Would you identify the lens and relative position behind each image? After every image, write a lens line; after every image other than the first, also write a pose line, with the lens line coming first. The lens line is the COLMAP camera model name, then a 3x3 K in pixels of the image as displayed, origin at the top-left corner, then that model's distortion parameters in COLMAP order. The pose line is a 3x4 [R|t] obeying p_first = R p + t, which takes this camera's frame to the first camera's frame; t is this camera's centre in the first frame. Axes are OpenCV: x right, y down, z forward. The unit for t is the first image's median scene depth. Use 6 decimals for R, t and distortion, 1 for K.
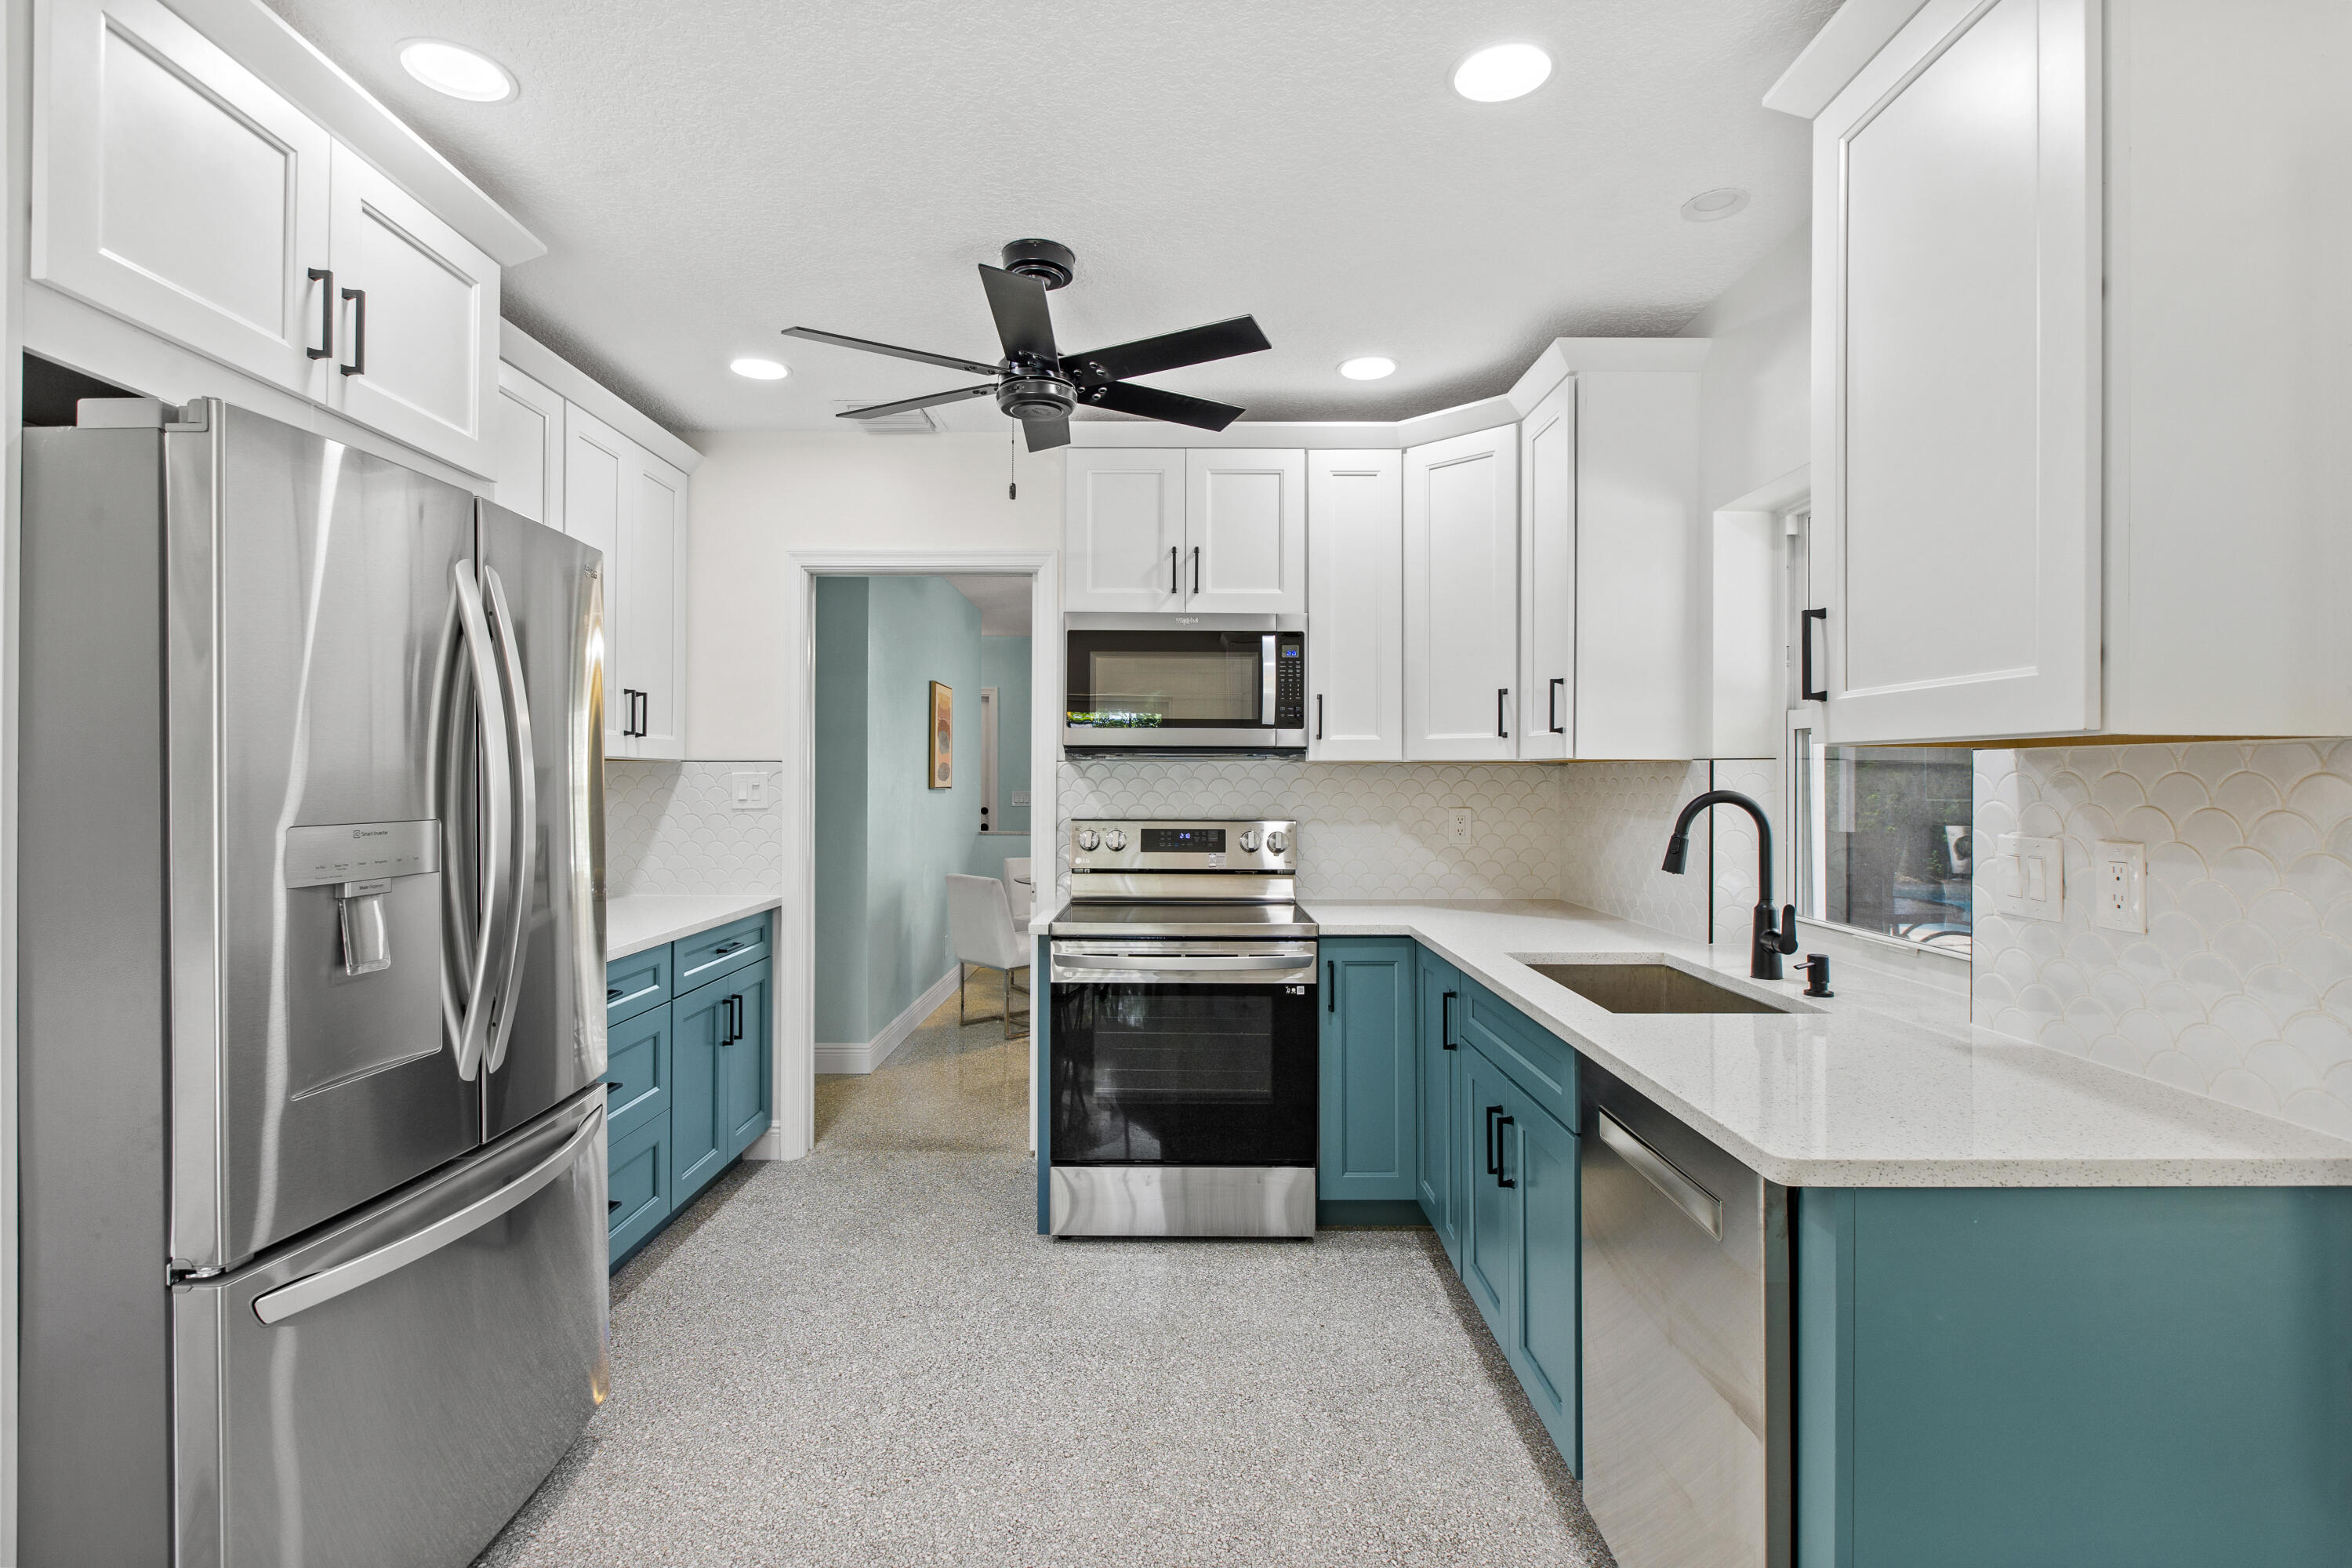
lens RADIAL K [[1109.3, 0, 1177.1], [0, 1109.3, 774.9], [0, 0, 1]] dist [-0.003602, 0.000611]
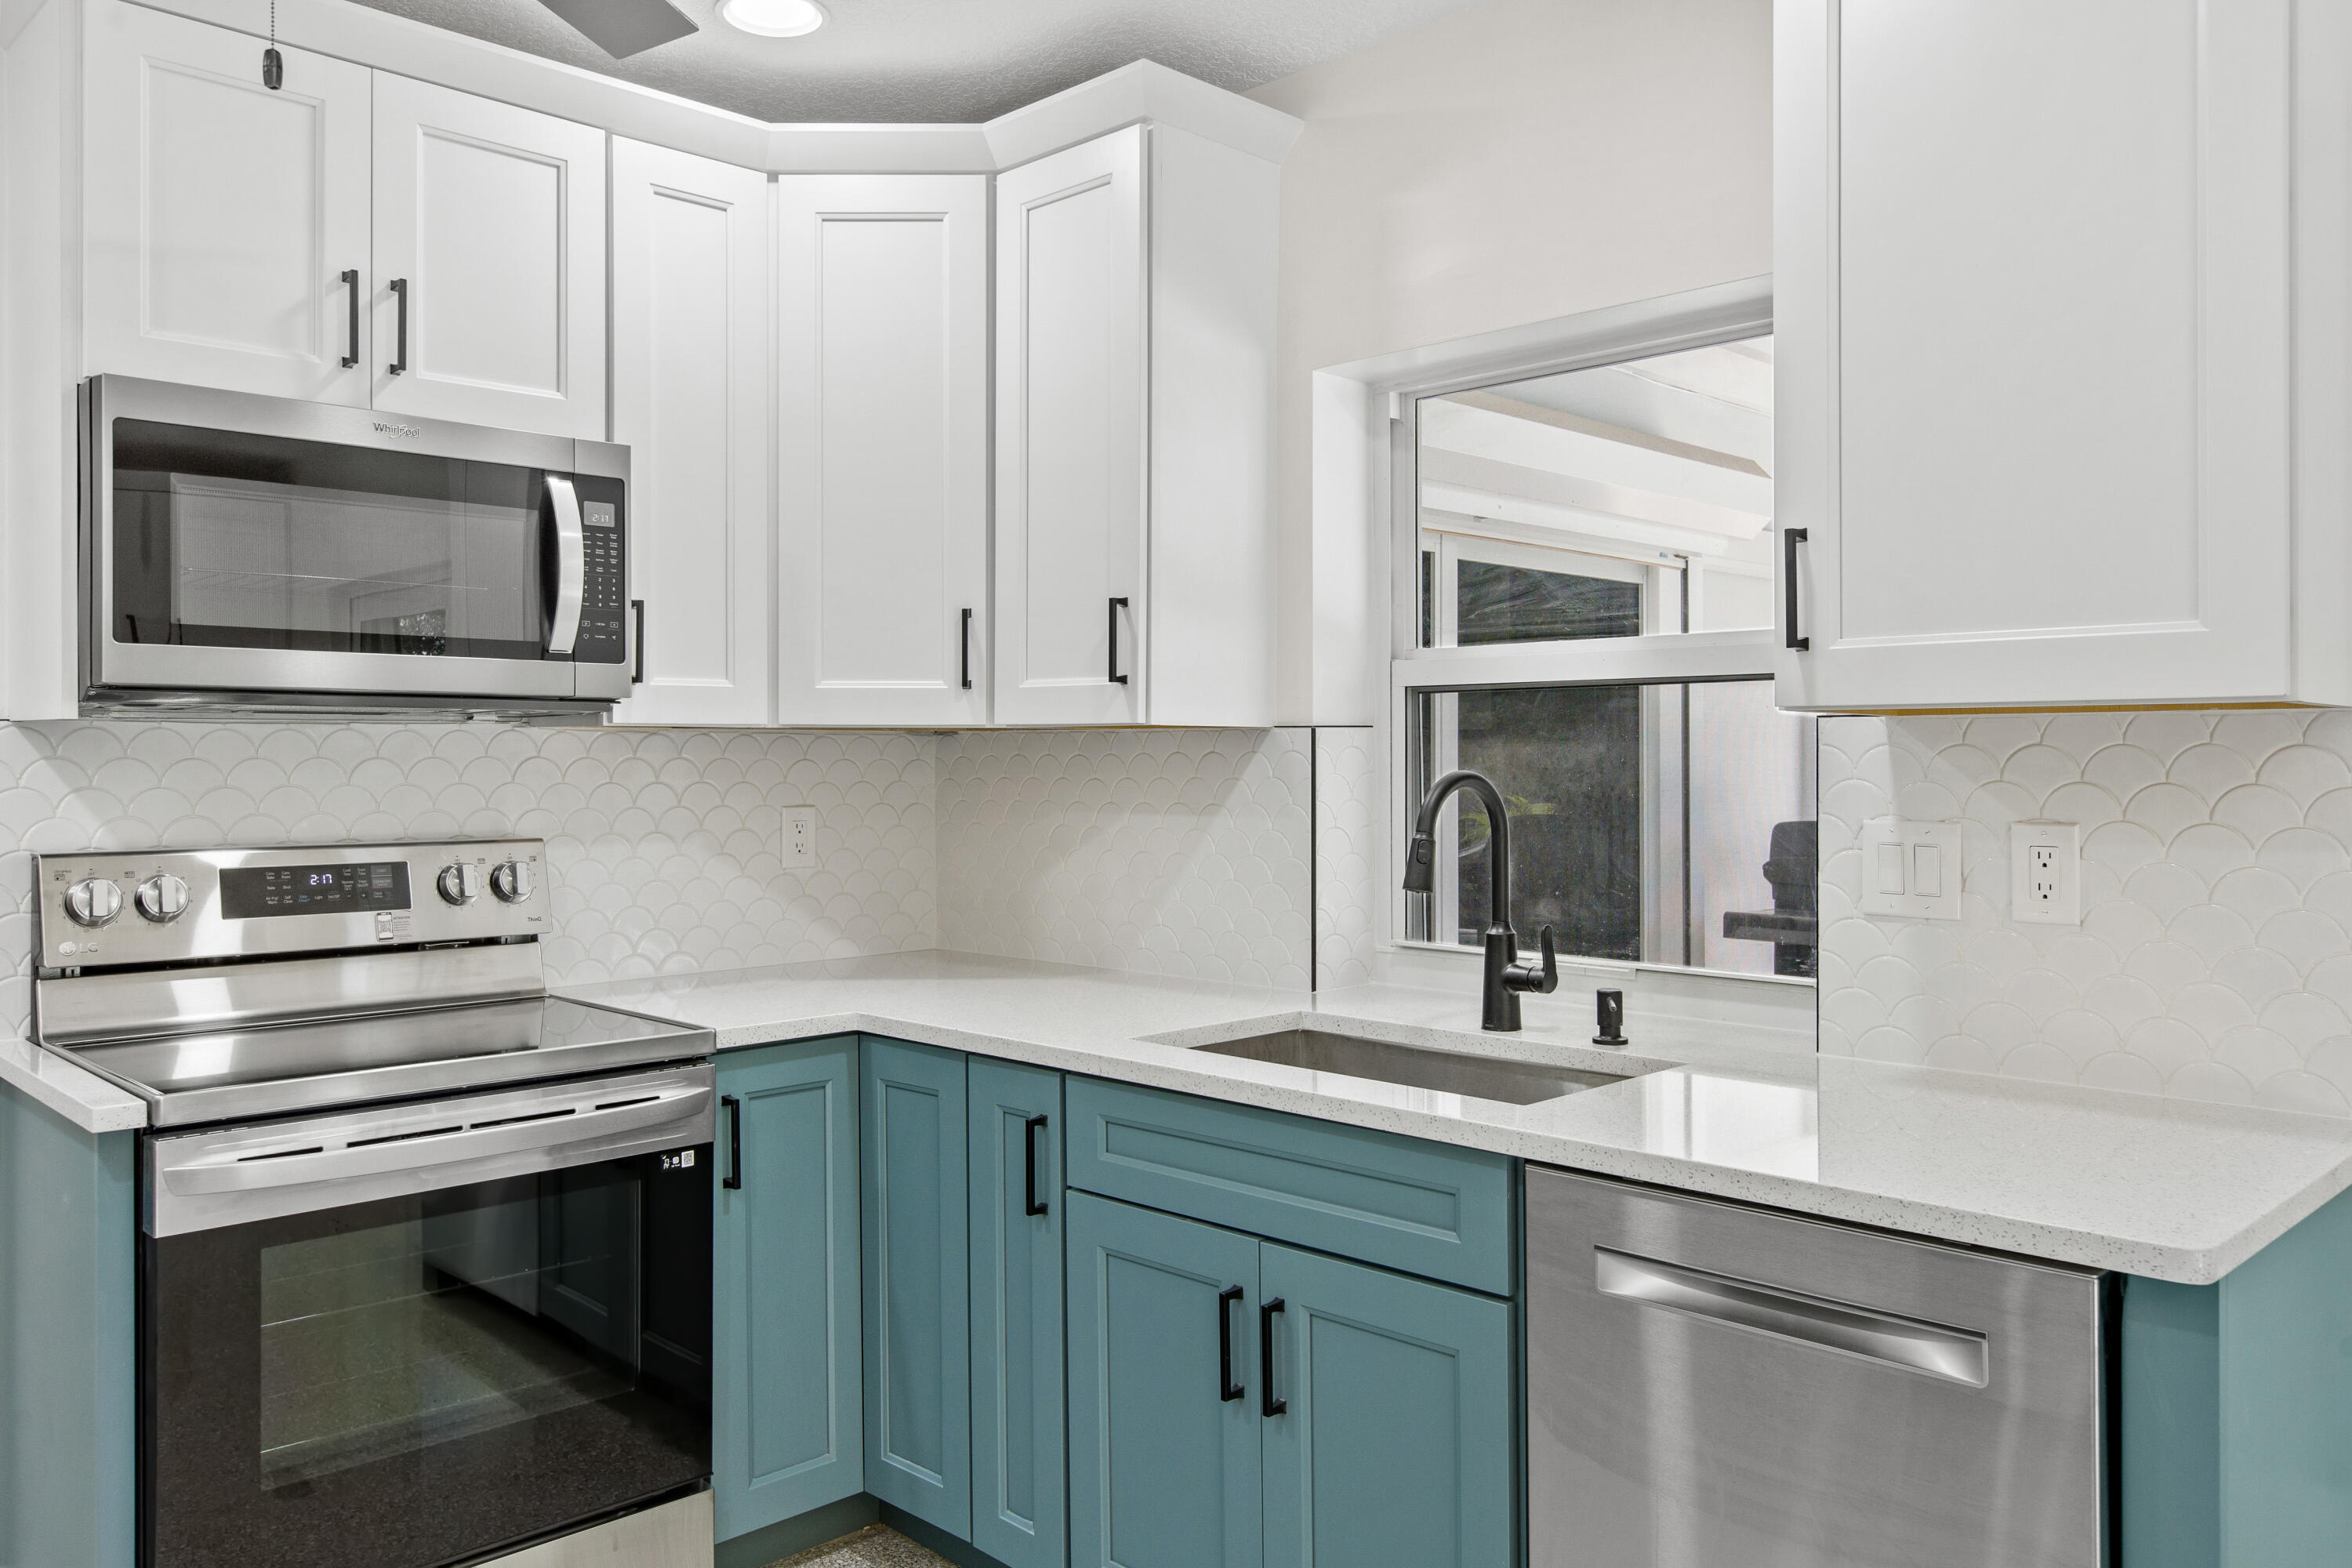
lens RADIAL K [[1748.4, 0, 1170.9], [0, 1748.4, 758.0], [0, 0, 1]] dist [0.007856, 0.001687]
pose [[0.713520, -0.005271, 0.700615, -0.288005], [0.002741, 0.999985, 0.004733, 0.000131], [-0.700630, -0.001457, 0.713524, 0.229106]]
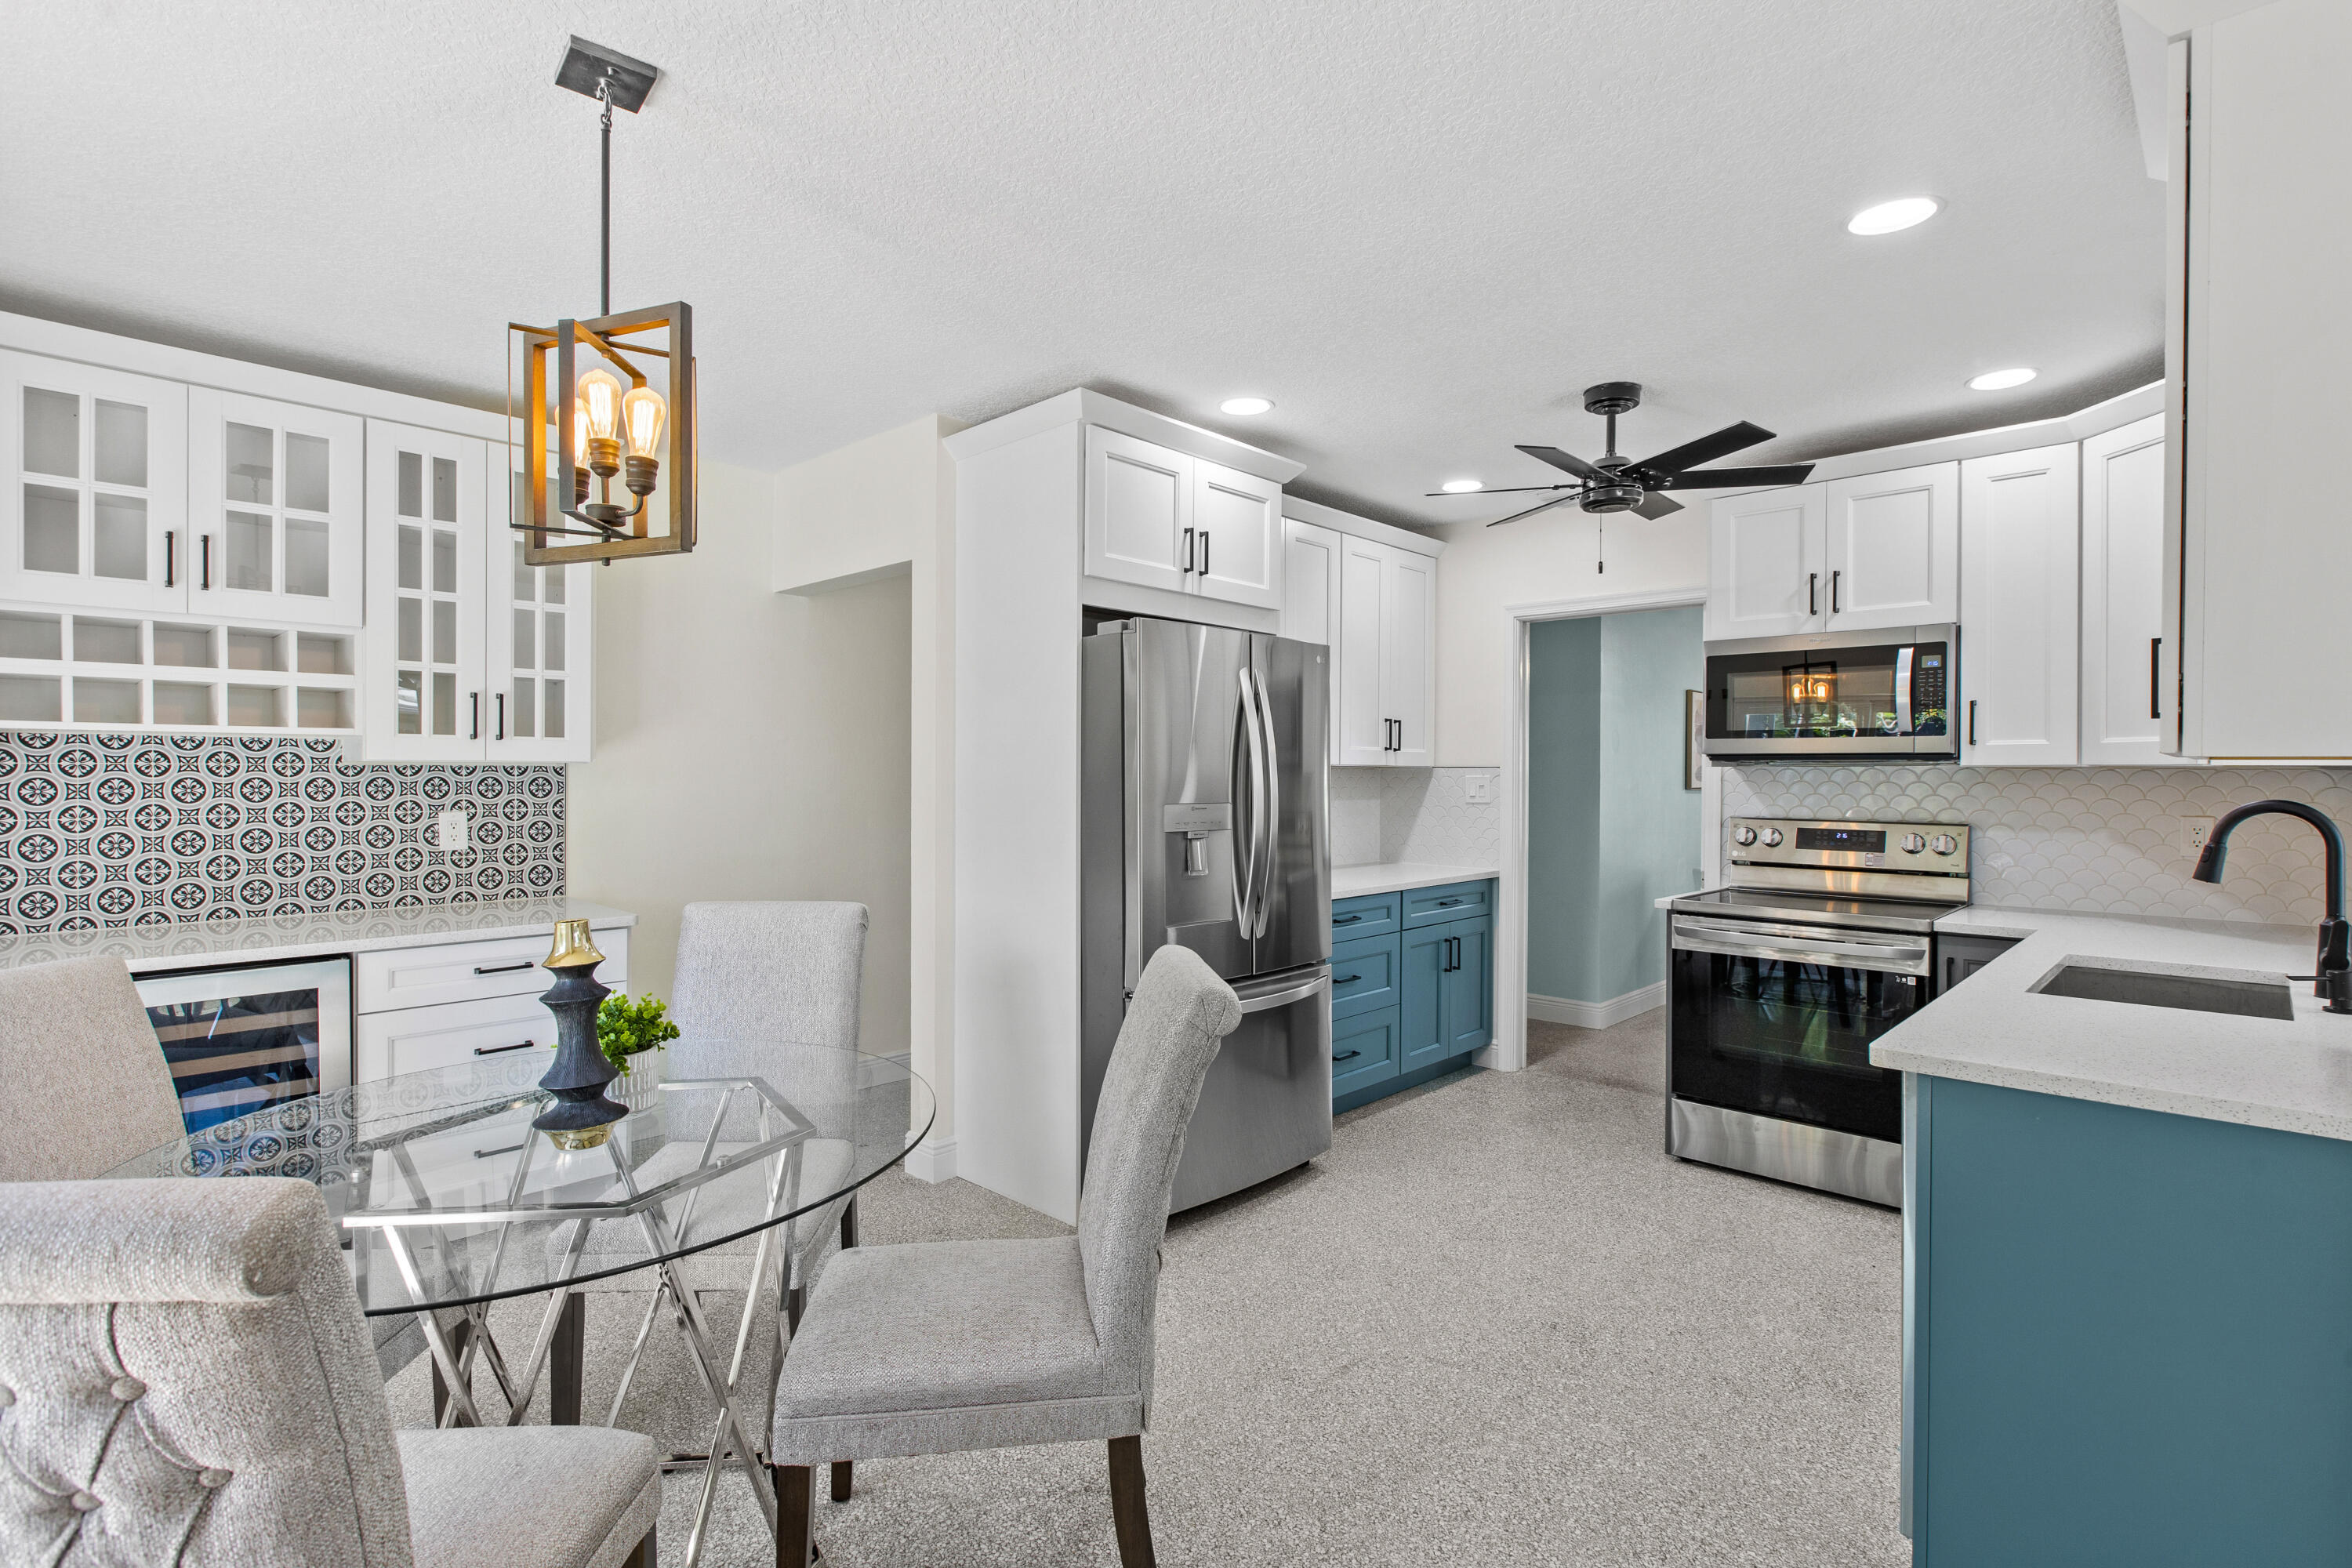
lens RADIAL K [[1124.5, 0, 1176.0], [0, 1124.5, 784.0], [0, 0, 1]] dist [-0.002041, -0.000138]
pose [[0.722255, 0.007355, -0.691588, 0.325975], [-0.000279, 0.999946, 0.010343, -0.006849], [0.691627, -0.007277, 0.722218, -0.258026]]
